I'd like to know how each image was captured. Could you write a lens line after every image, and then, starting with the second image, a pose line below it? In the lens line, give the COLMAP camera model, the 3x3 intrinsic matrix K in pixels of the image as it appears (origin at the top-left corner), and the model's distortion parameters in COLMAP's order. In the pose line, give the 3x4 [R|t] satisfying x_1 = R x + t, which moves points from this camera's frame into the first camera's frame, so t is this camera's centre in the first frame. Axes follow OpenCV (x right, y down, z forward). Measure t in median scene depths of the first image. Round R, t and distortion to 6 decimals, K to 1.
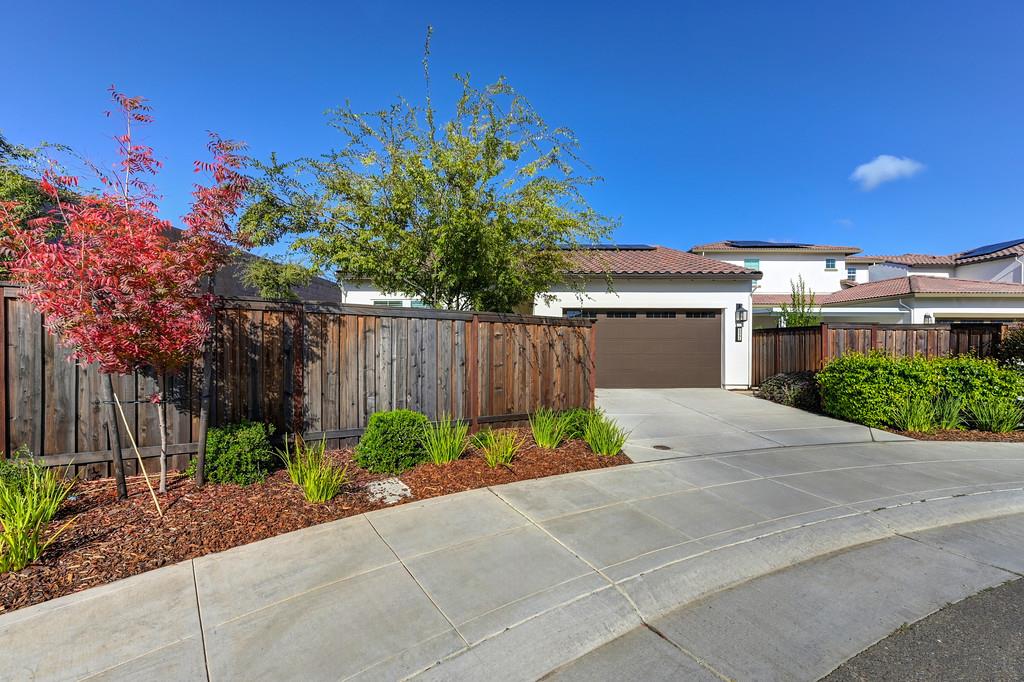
lens RADIAL K [[404.4, 0, 509.6], [0, 404.4, 343.3], [0, 0, 1]] dist [-0.004049, 0.000790]
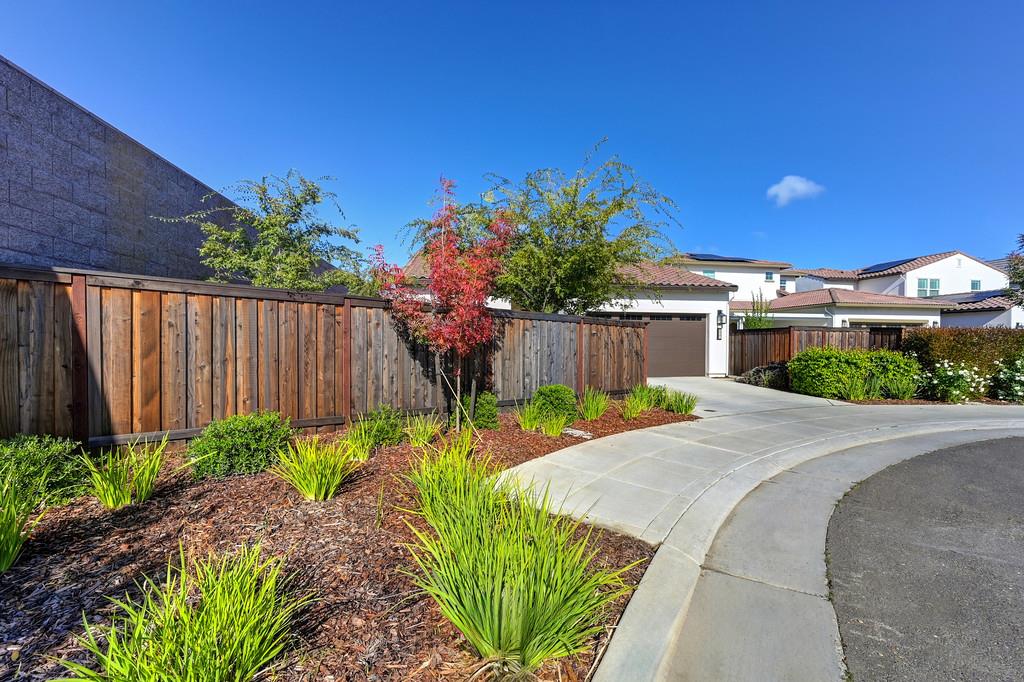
lens RADIAL K [[404.4, 0, 509.1], [0, 404.4, 344.8], [0, 0, 1]] dist [-0.004049, 0.000790]
pose [[0.990444, 0.002848, 0.137888, -0.332295], [-0.003827, 0.999969, 0.006835, 0.006583], [-0.137864, -0.007297, 0.990424, -0.213321]]
